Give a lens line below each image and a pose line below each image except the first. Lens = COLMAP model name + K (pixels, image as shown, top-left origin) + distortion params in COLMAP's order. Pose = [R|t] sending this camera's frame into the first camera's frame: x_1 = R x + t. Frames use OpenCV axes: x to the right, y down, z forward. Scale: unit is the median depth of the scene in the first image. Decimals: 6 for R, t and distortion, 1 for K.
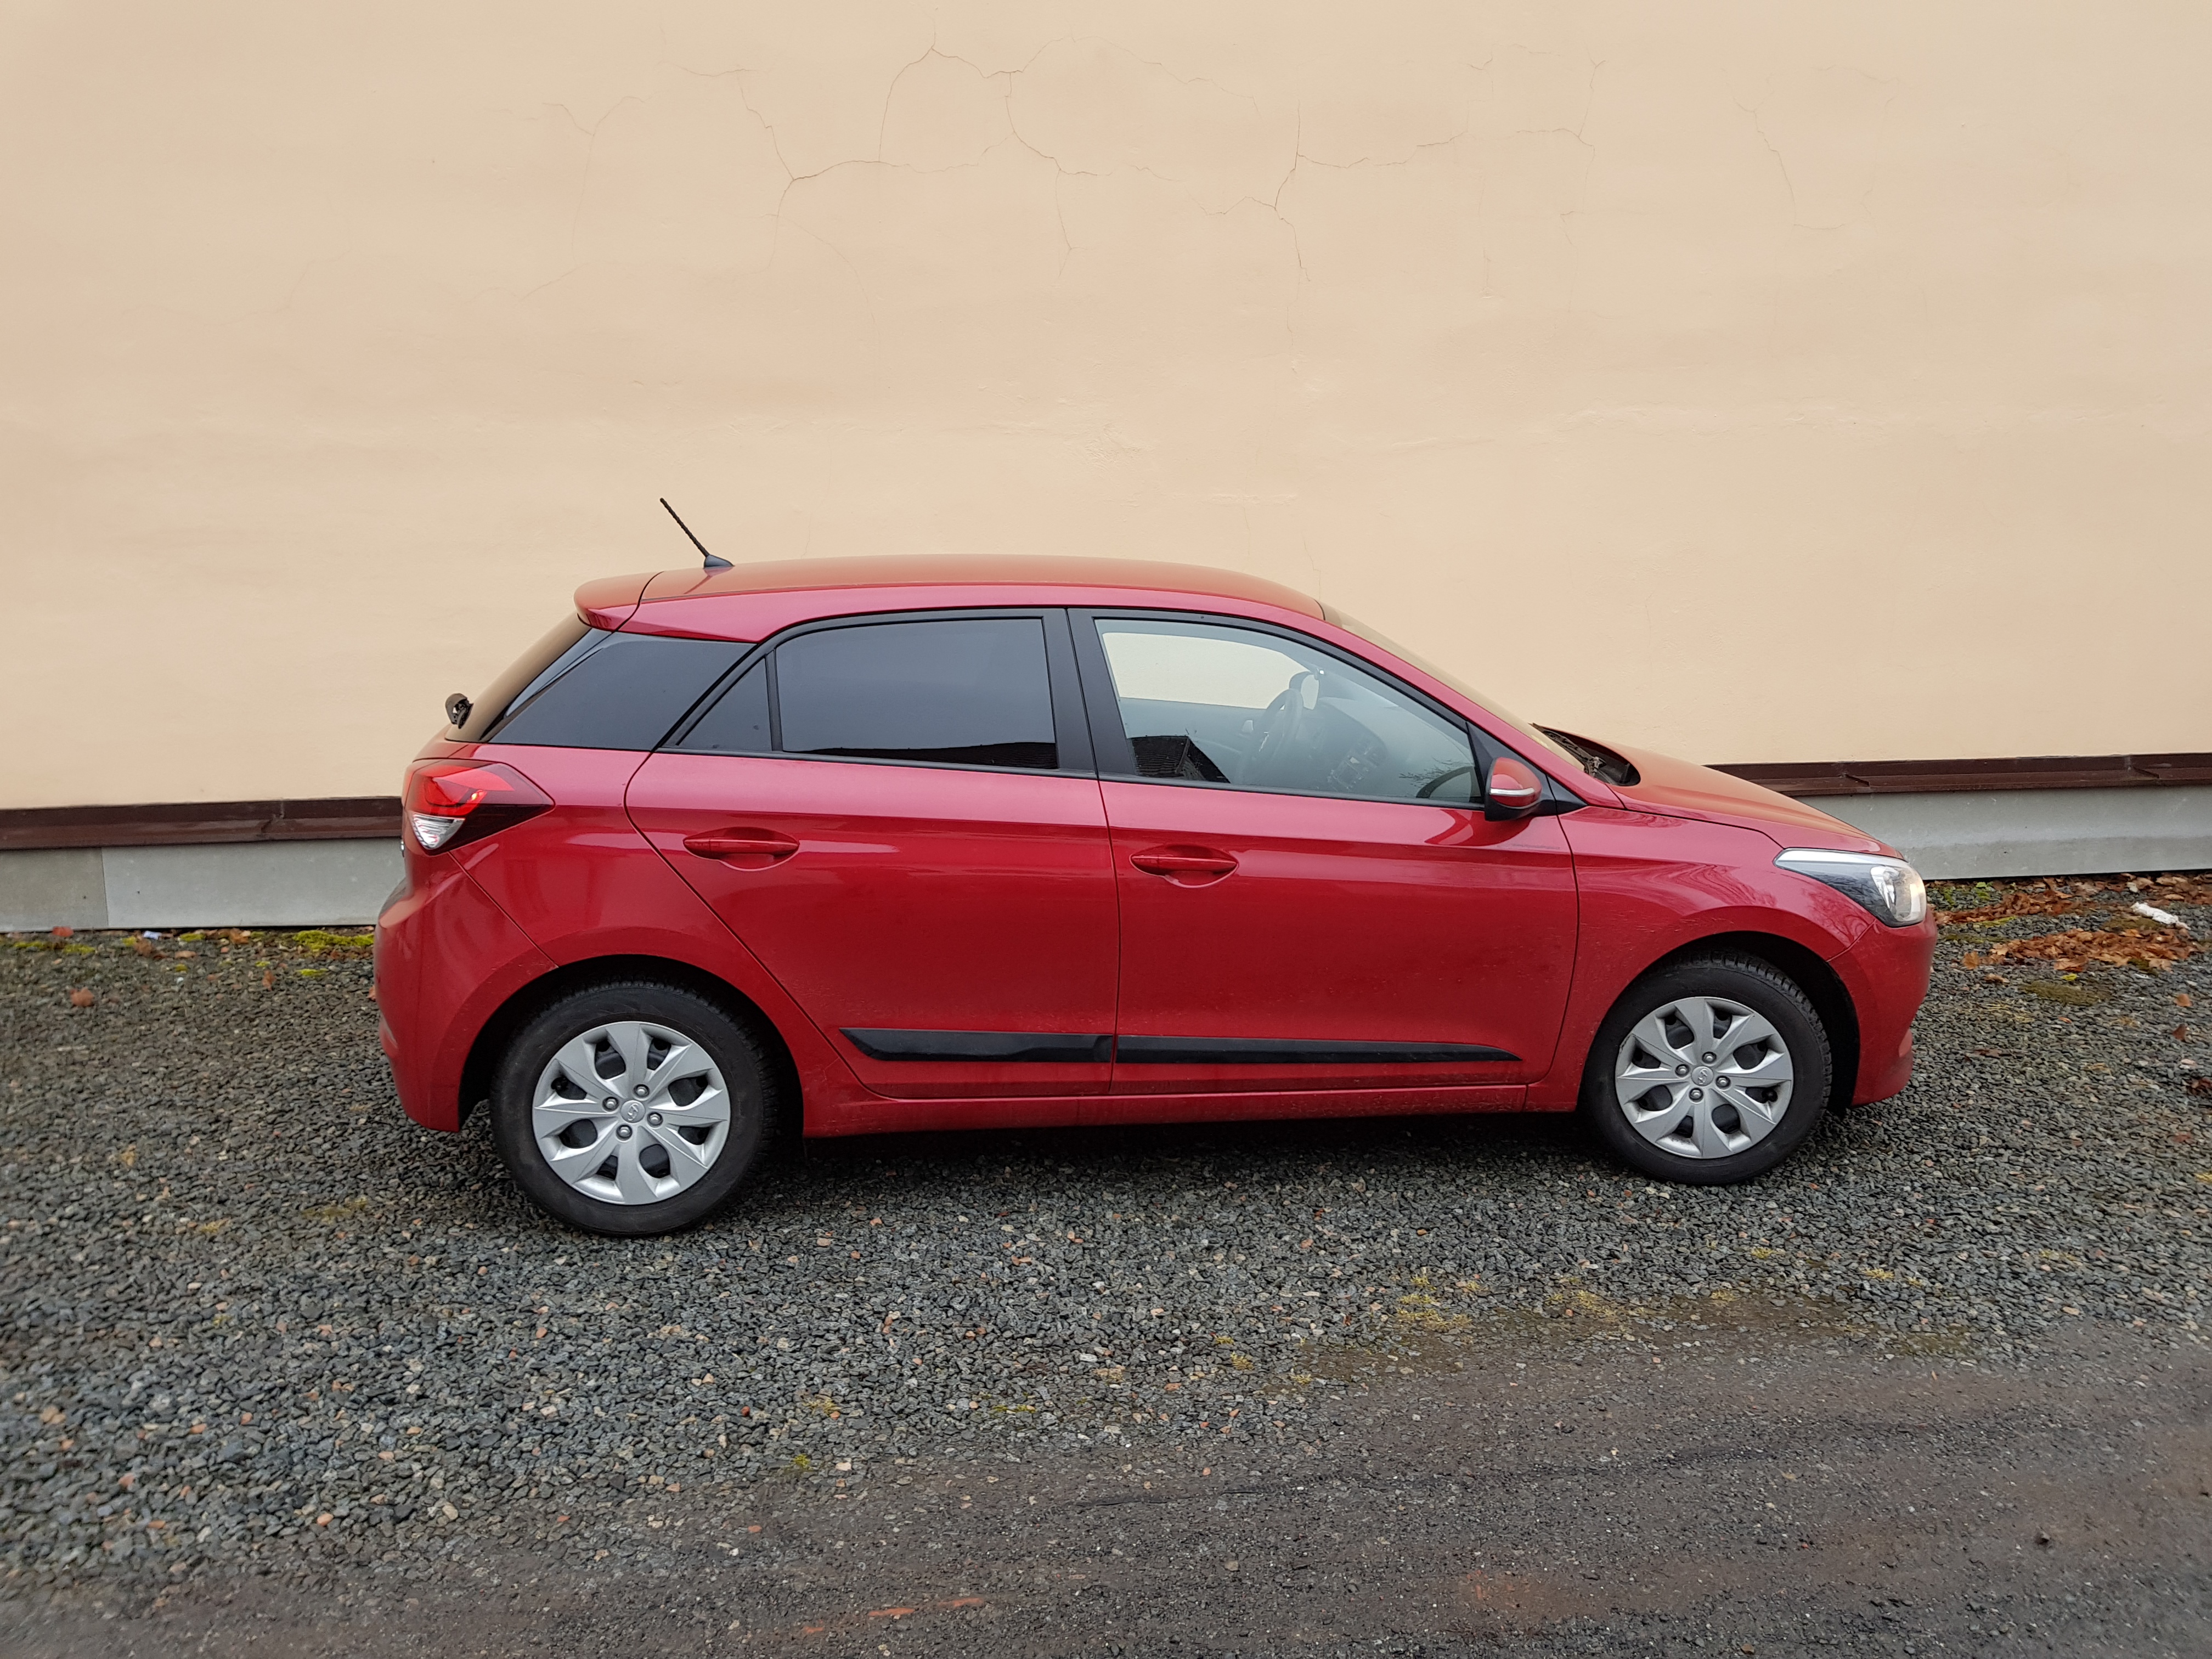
lens RADIAL K [[1755.1, 0, 1106.0], [0, 1755.1, 829.5], [0, 0, 1]] dist [-0.007500, -0.003594]
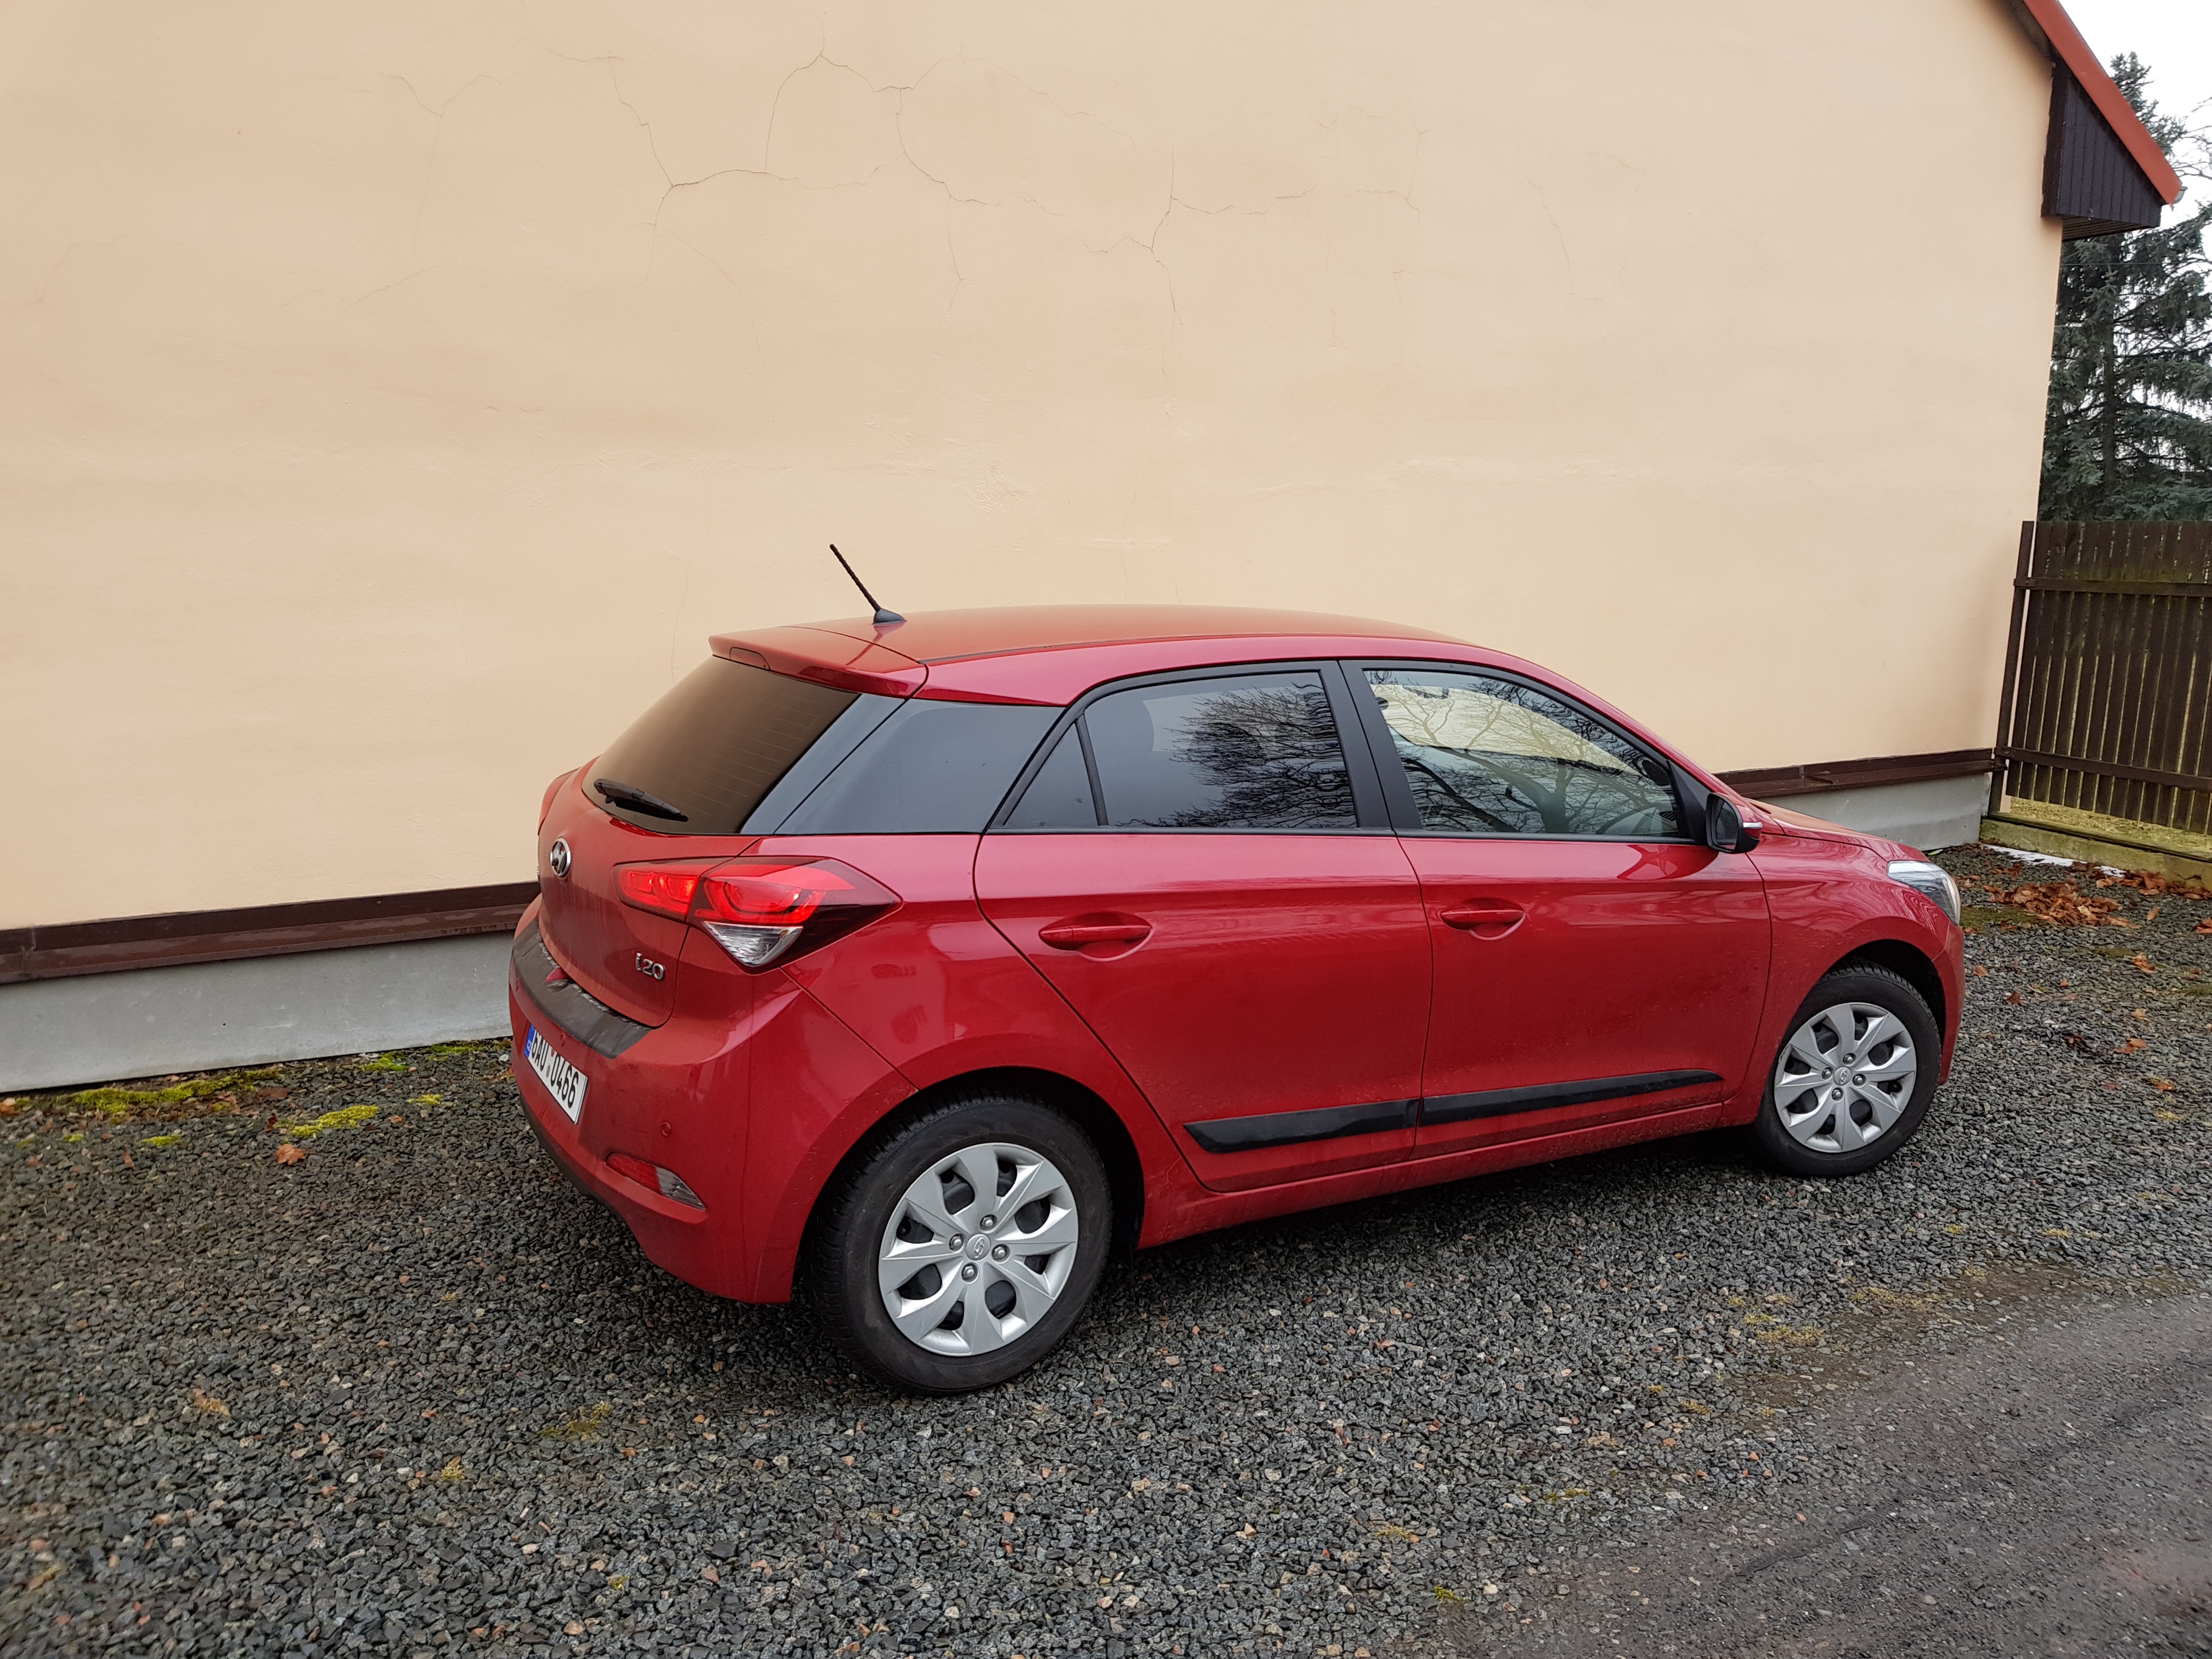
lens RADIAL K [[1778.1, 0, 1118.2], [0, 1778.1, 842.8], [0, 0, 1]] dist [-0.014827, -0.004329]
pose [[0.930426, -0.060116, 0.361515, -0.504146], [0.066460, 0.997776, -0.005128, -0.030143], [-0.360403, 0.028798, 0.932352, 0.143621]]
